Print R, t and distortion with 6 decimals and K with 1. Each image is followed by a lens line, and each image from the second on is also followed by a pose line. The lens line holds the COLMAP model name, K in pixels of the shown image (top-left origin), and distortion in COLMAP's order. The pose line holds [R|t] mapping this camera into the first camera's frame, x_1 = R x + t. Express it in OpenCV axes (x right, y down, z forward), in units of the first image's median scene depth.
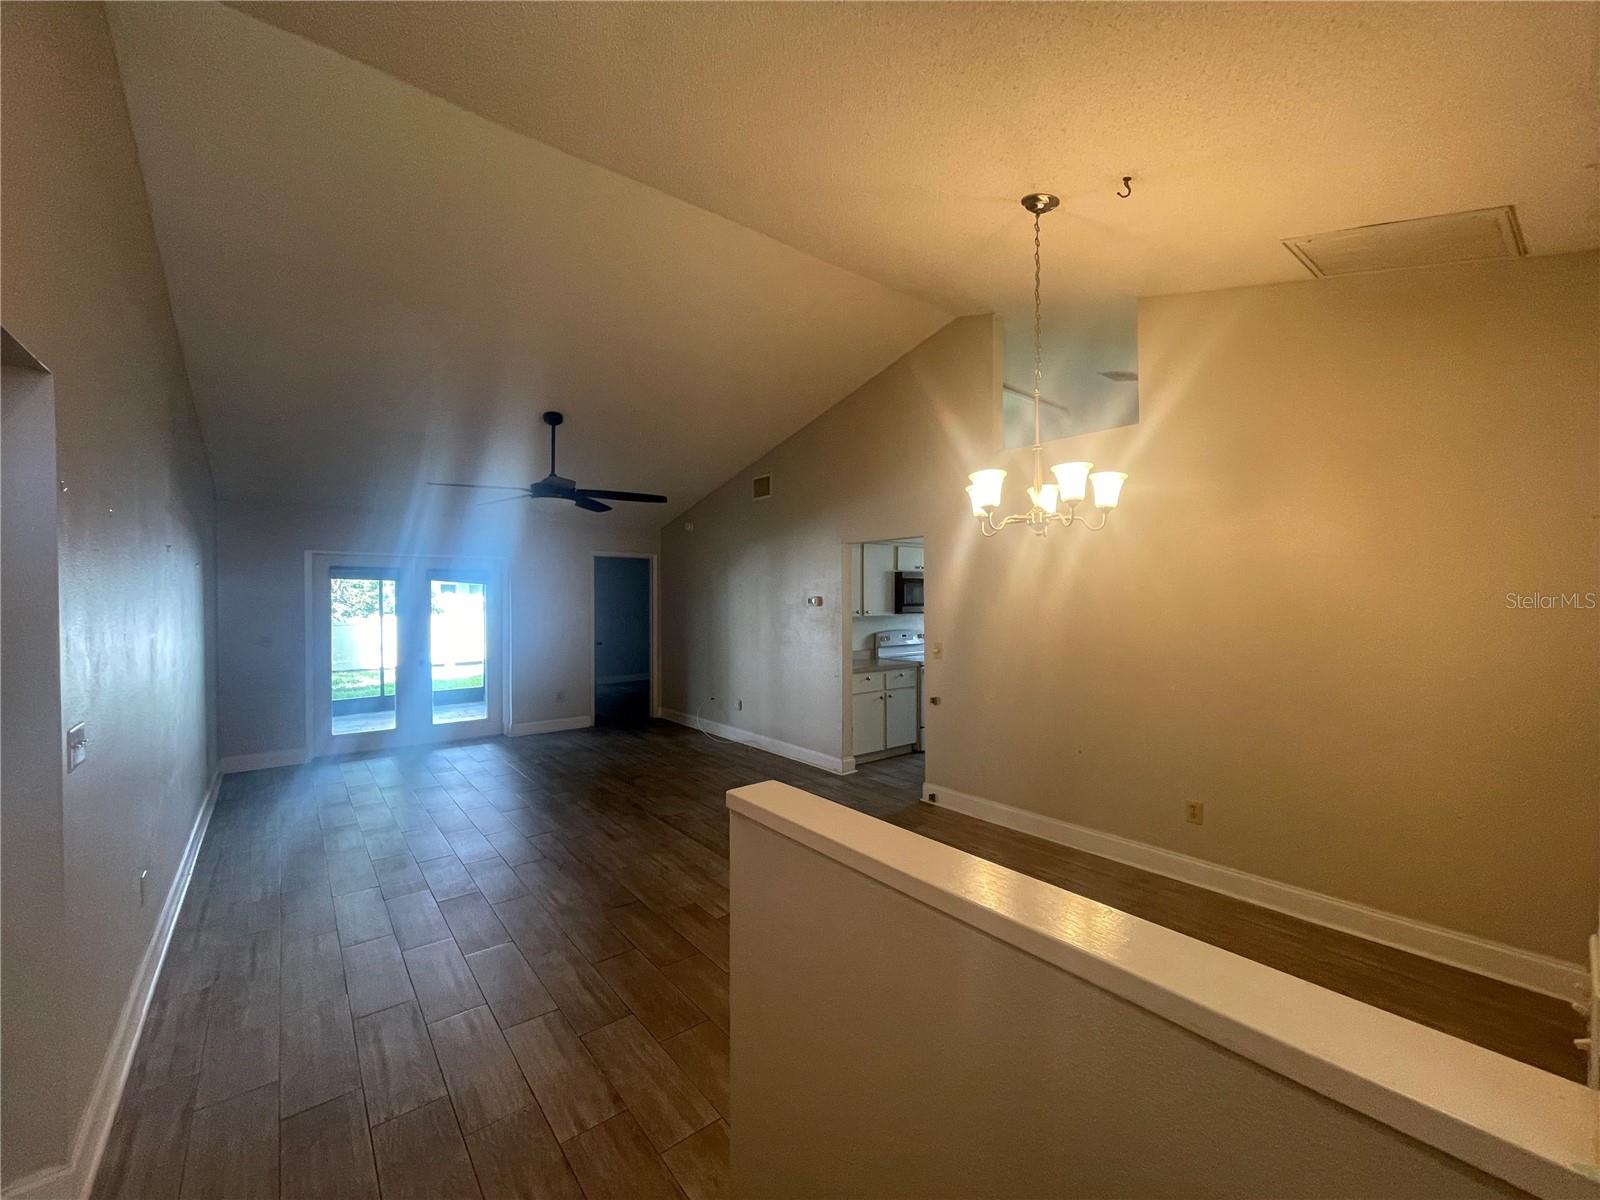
lens RADIAL K [[642.7, 0, 796.5], [0, 642.7, 602.3], [0, 0, 1]] dist [-0.000276, -0.000158]
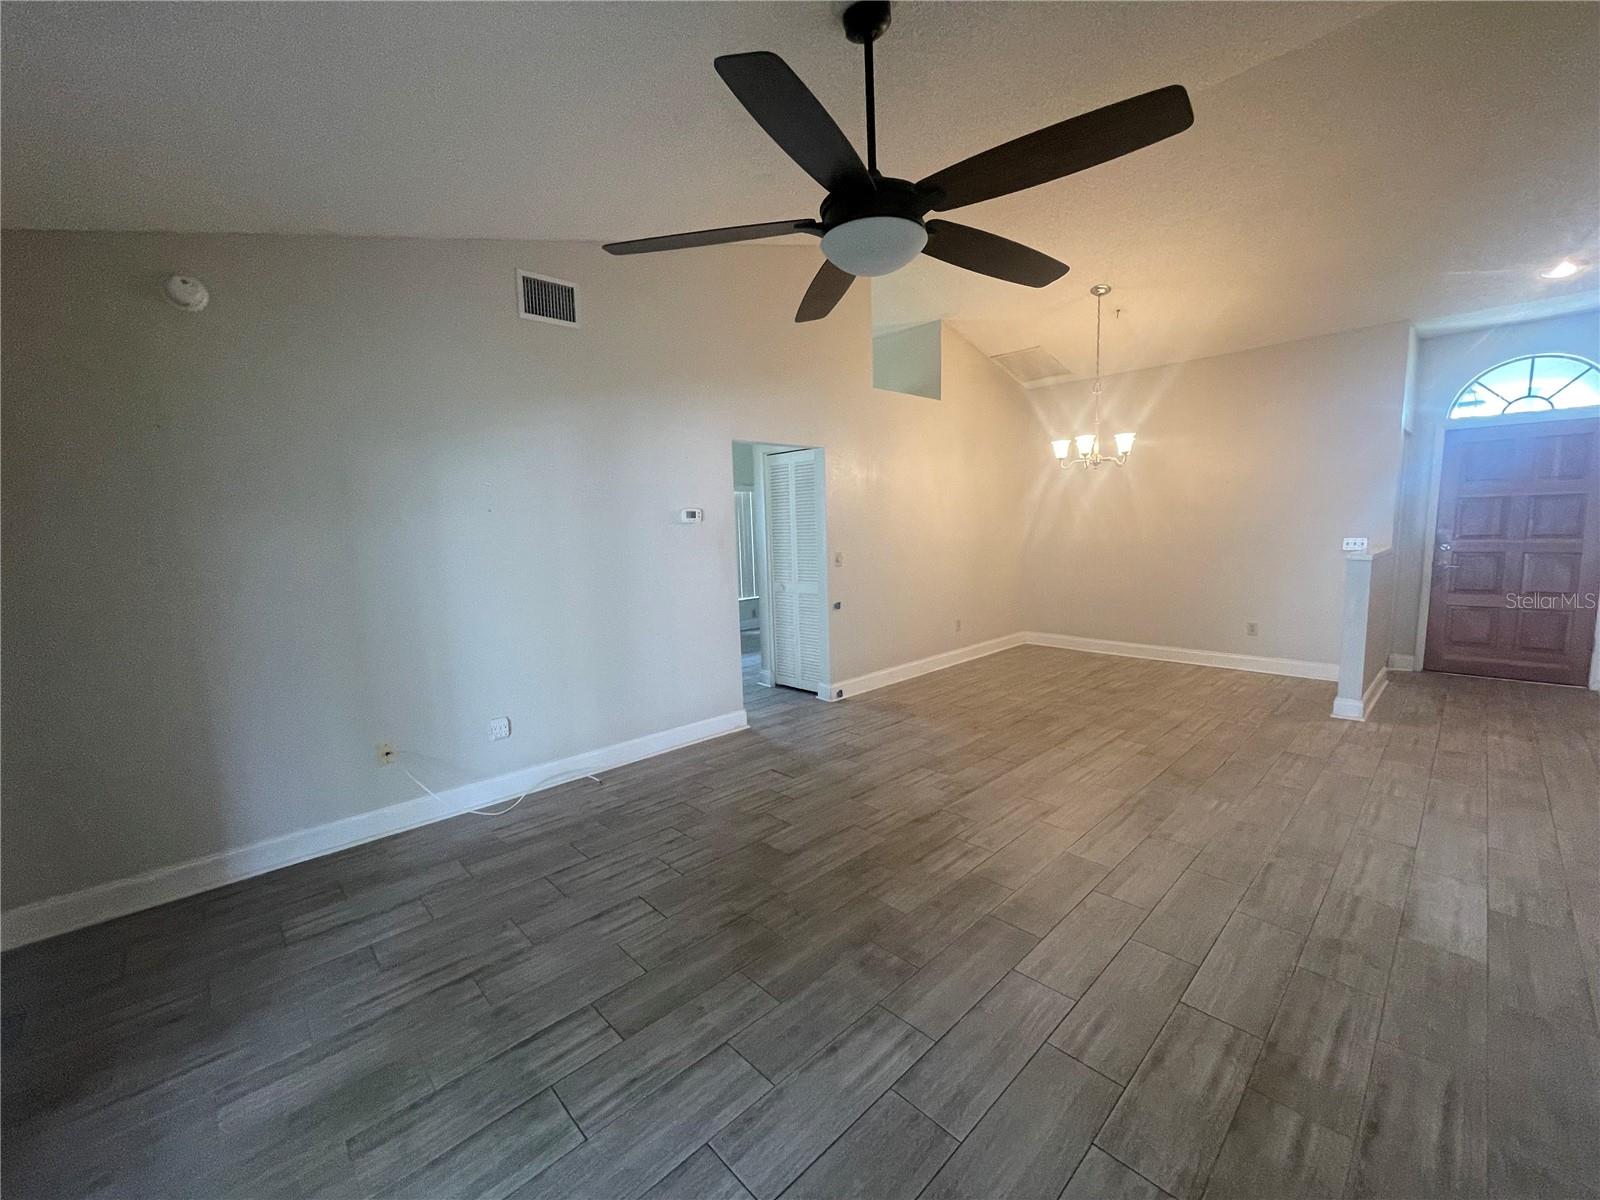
lens RADIAL K [[644.5, 0, 796.1], [0, 644.5, 601.2], [0, 0, 1]] dist [-0.001893, -0.000111]
pose [[-0.080549, -0.111437, 0.990502, -0.643956], [0.038322, 0.992650, 0.114795, 0.014987], [-0.996014, 0.047204, -0.075687, 0.875786]]
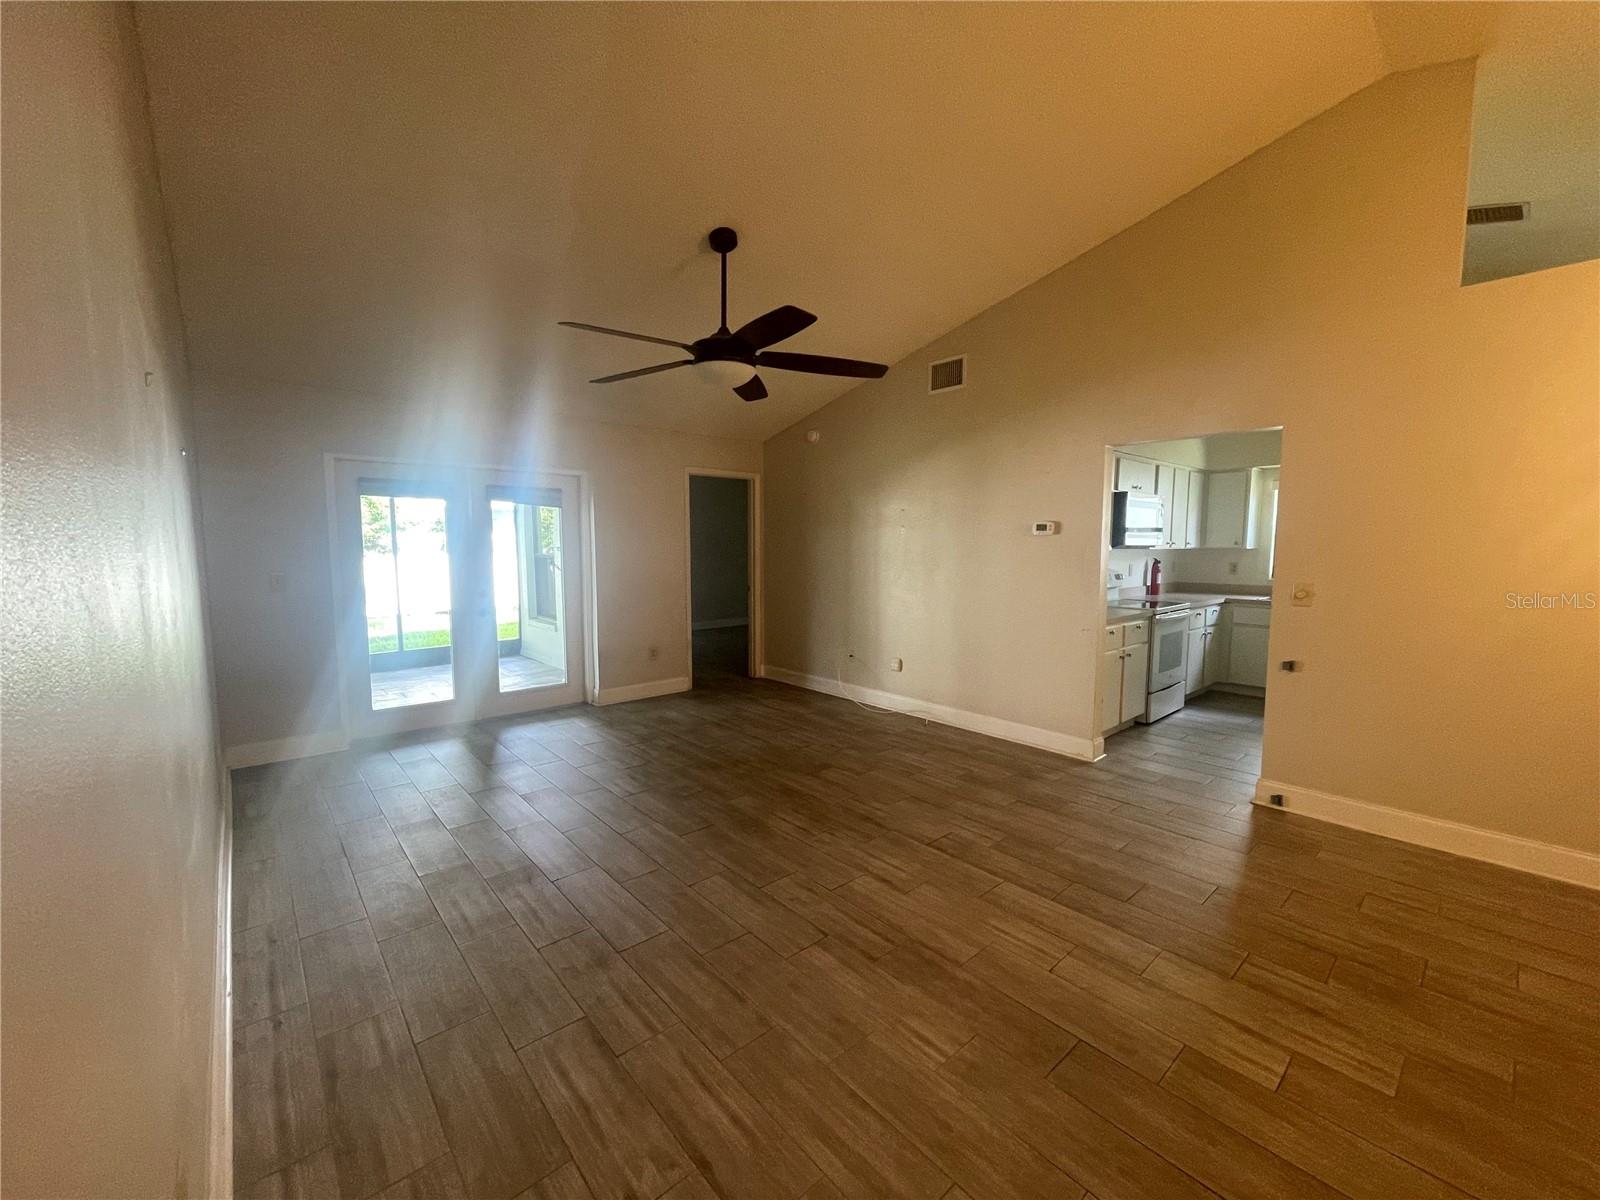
lens RADIAL K [[644.5, 0, 796.1], [0, 644.5, 601.2], [0, 0, 1]] dist [-0.001893, -0.000111]
pose [[0.999166, 0.000238, 0.040843, -0.266974], [-0.003579, 0.996647, 0.081744, 0.021573], [-0.040686, -0.081822, 0.995816, 0.254100]]
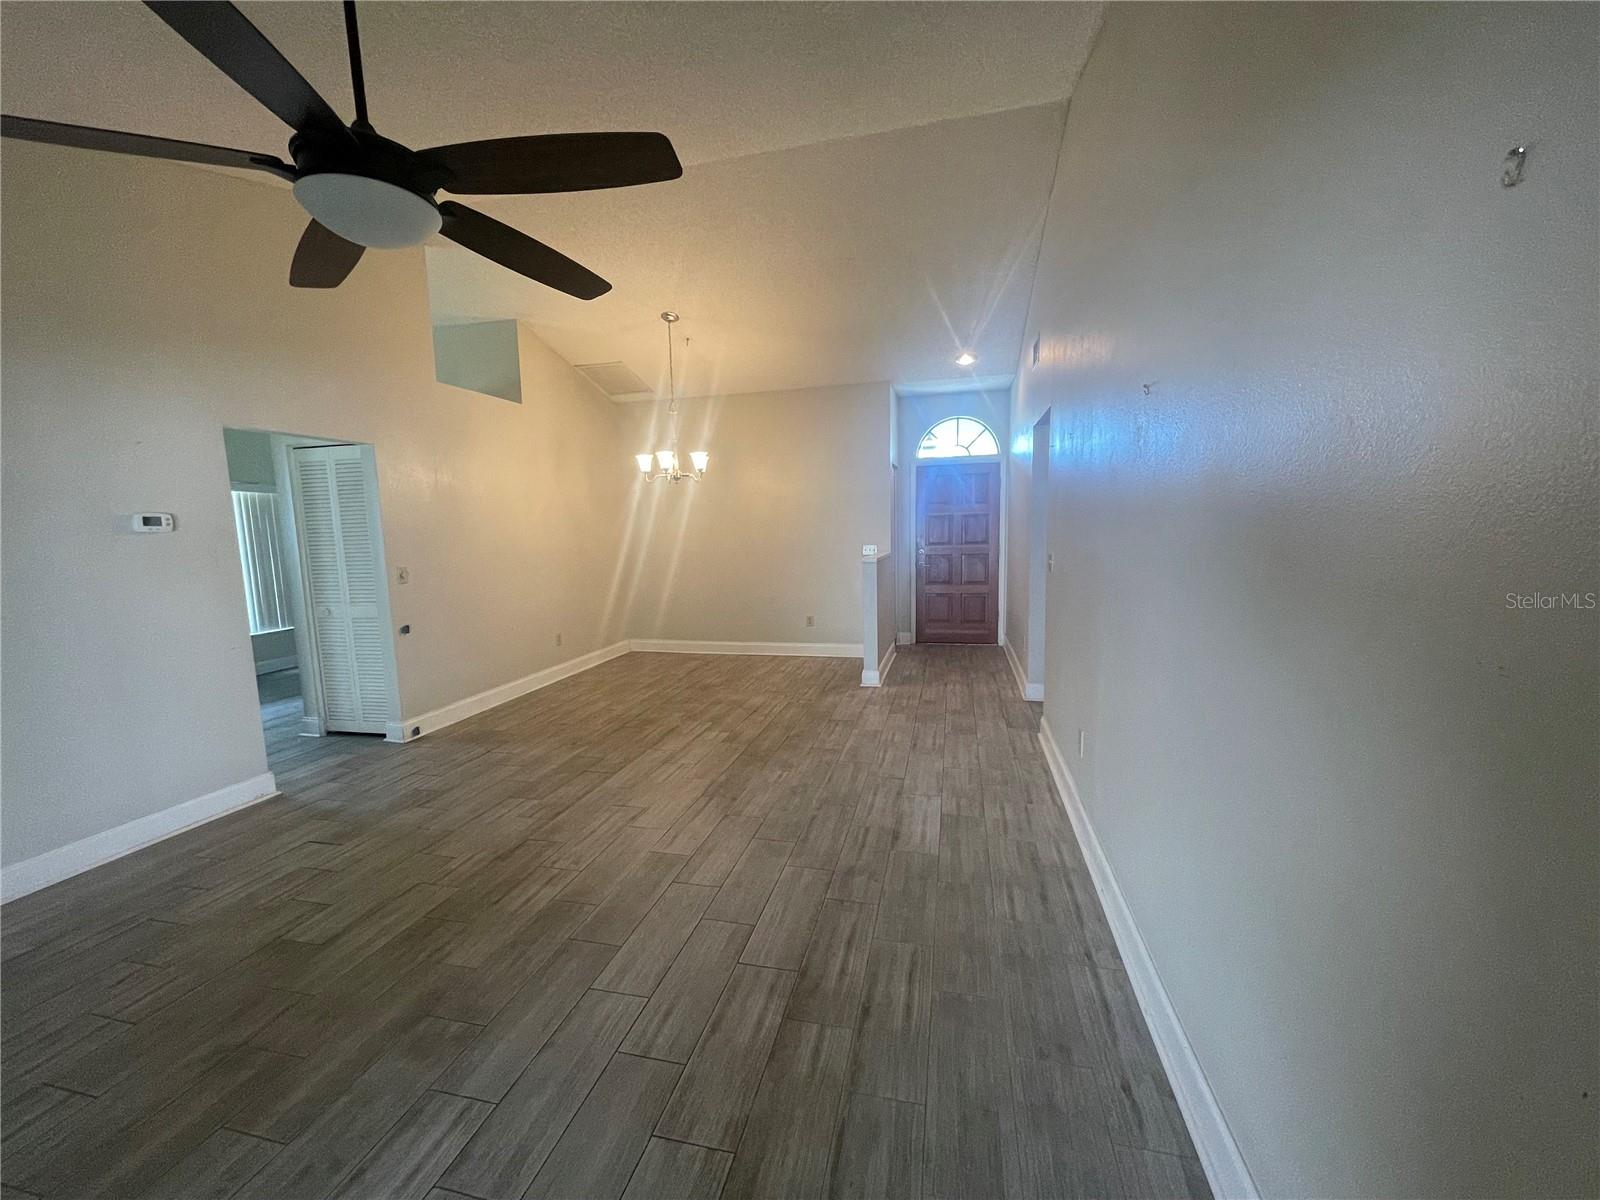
lens RADIAL K [[644.5, 0, 796.1], [0, 644.5, 601.2], [0, 0, 1]] dist [-0.001893, -0.000111]
pose [[-0.609006, -0.074694, 0.789640, -0.650497], [0.034167, 0.992161, 0.120202, 0.016319], [-0.792429, 0.100183, -0.601681, 0.843129]]
